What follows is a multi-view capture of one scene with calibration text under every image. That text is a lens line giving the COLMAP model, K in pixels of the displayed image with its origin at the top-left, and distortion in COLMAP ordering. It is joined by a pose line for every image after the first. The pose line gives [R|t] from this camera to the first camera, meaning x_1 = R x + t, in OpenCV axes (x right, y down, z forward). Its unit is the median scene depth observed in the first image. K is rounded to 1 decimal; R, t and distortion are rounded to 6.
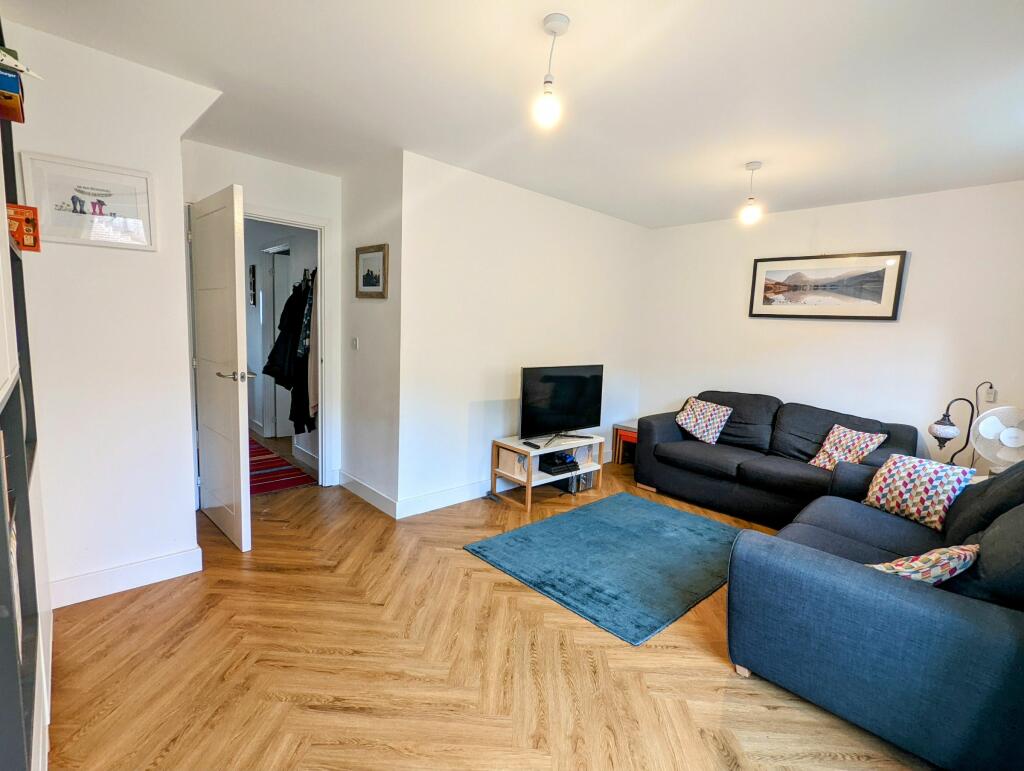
lens RADIAL K [[484.0, 0, 510.6], [0, 484.0, 380.7], [0, 0, 1]] dist [-0.001668, 0.000640]
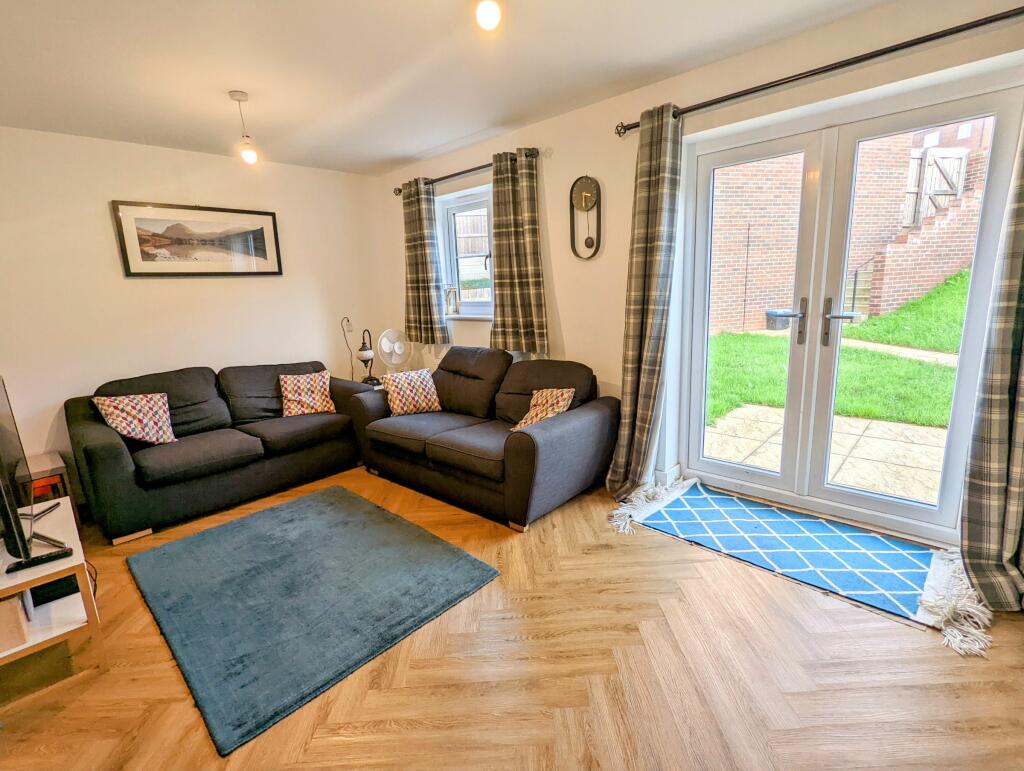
lens RADIAL K [[484.0, 0, 512.5], [0, 484.0, 388.0], [0, 0, 1]] dist [-0.001668, 0.000640]
pose [[-0.062429, -0.254216, 0.965130, -0.385133], [0.150811, 0.953510, 0.260910, -0.081243], [-0.986589, 0.161841, -0.021188, 0.495690]]
